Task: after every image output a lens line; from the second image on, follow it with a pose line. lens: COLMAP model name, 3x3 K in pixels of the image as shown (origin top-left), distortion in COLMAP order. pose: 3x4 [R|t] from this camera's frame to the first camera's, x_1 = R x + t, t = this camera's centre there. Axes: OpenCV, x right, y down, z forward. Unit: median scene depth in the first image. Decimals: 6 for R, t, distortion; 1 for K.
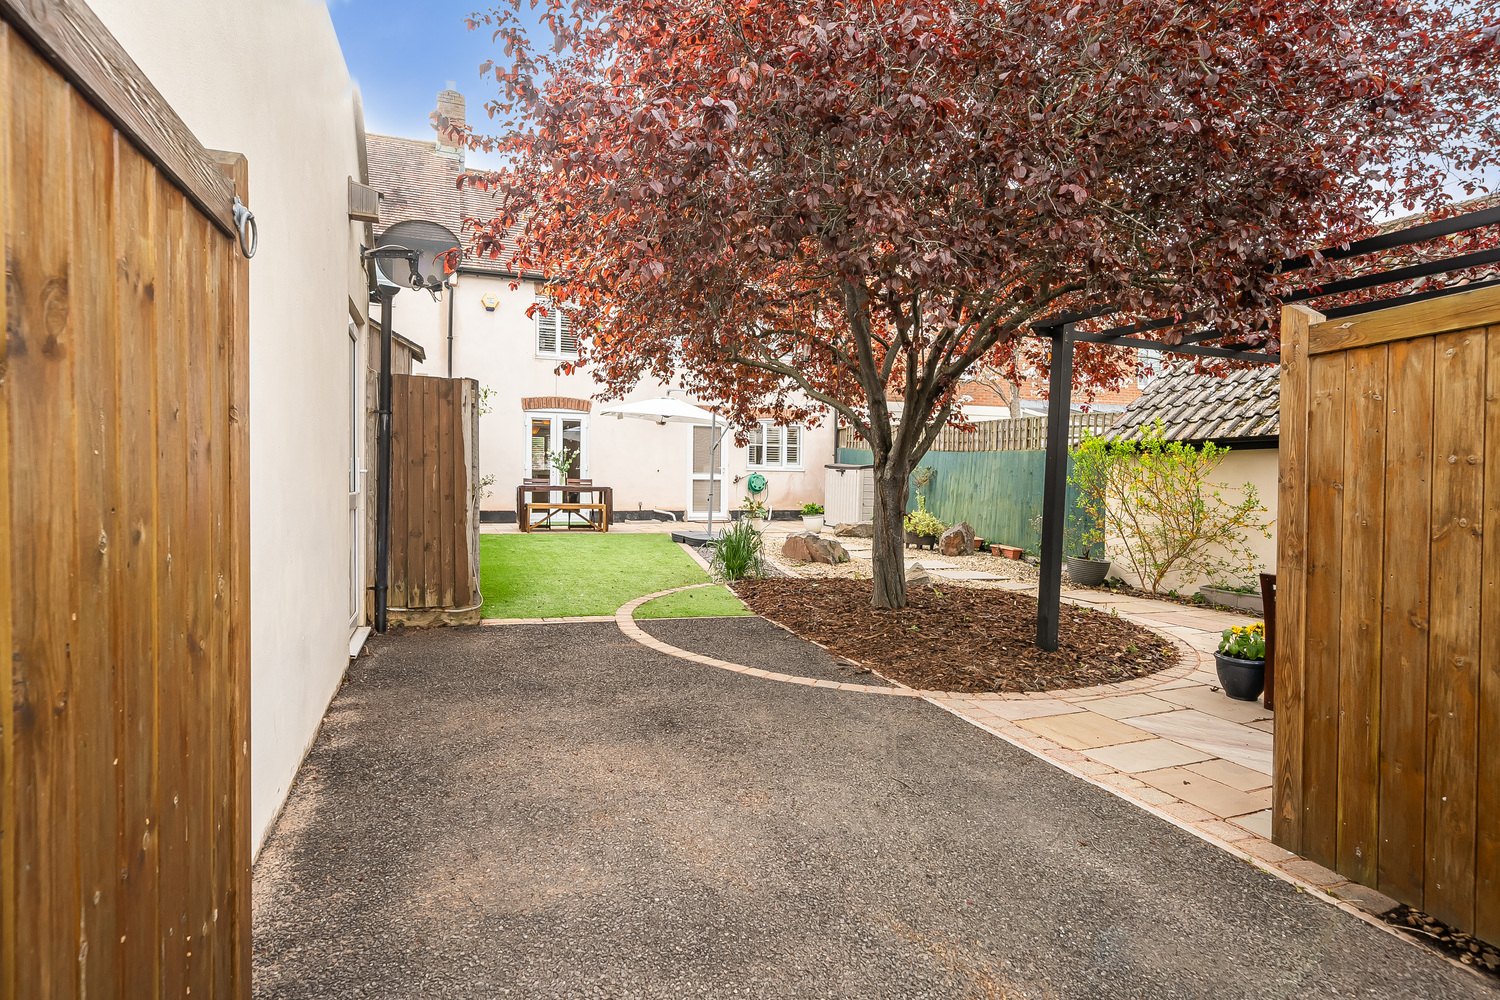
lens RADIAL K [[768.2, 0, 750.6], [0, 768.2, 492.6], [0, 0, 1]] dist [0.000162, -0.000163]
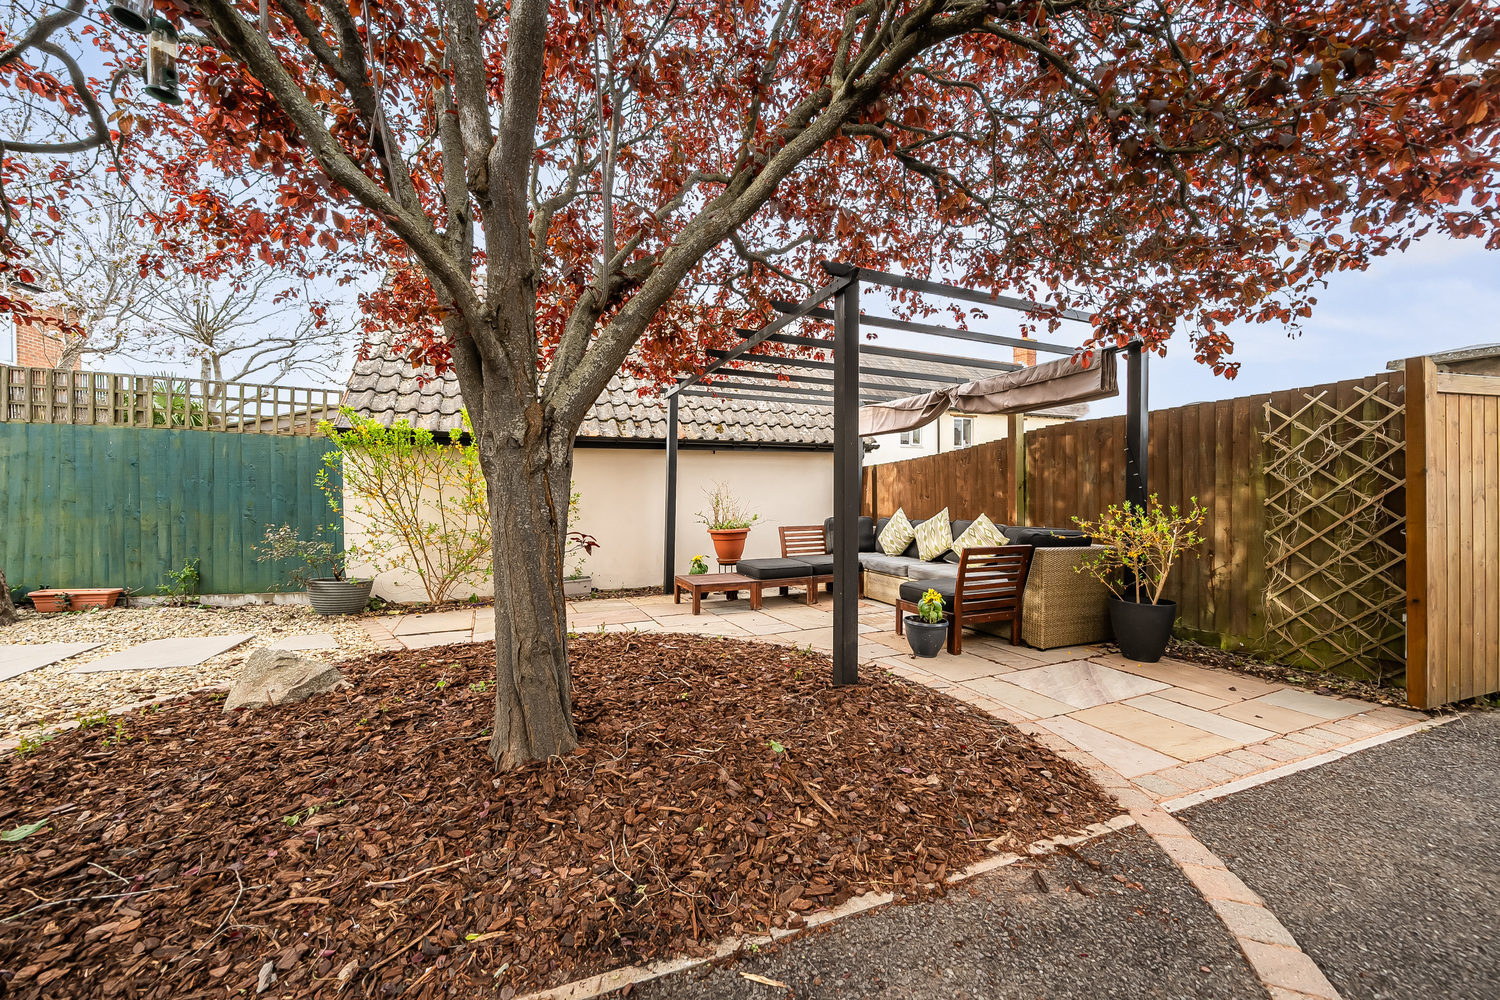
lens RADIAL K [[557.8, 0, 745.5], [0, 557.8, 493.0], [0, 0, 1]] dist [-0.008870, 0.000658]
pose [[-0.002901, -0.010981, 0.999936, -0.068257], [0.021837, 0.999701, 0.011042, 0.003152], [-0.999757, 0.021868, -0.002660, 0.452516]]
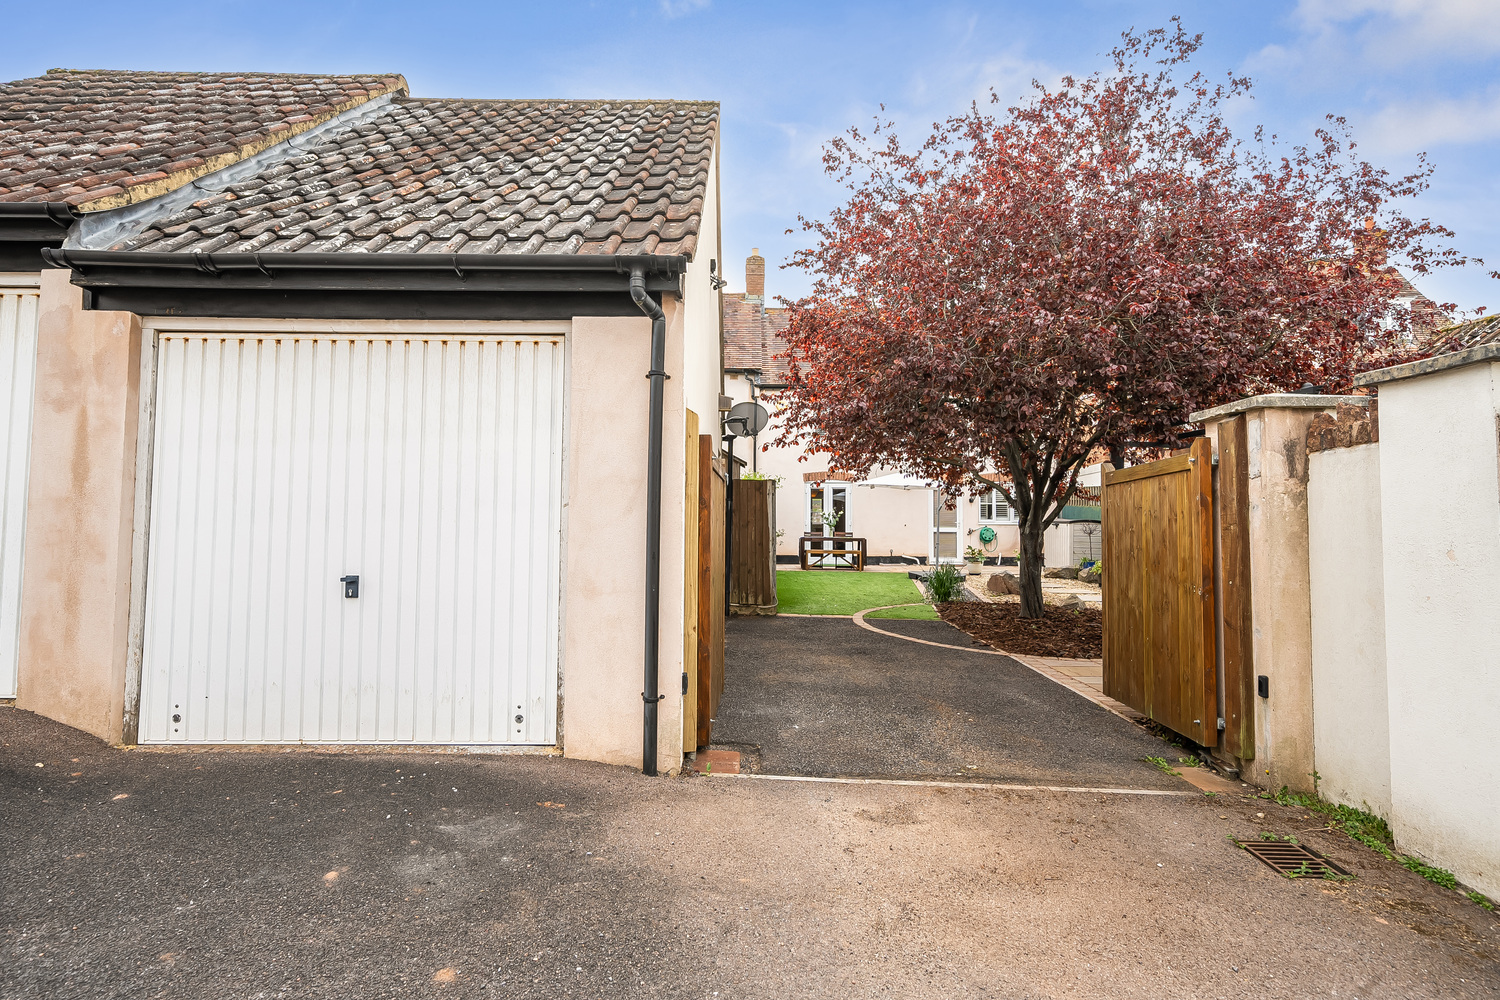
lens RADIAL K [[726.5, 0, 748.4], [0, 726.5, 496.6], [0, 0, 1]] dist [-0.000789, -0.000112]
pose [[0.931480, -0.020217, -0.363230, 0.099524], [-0.002751, 0.998035, -0.062605, 0.000543], [0.363782, 0.059314, 0.929594, -0.295016]]
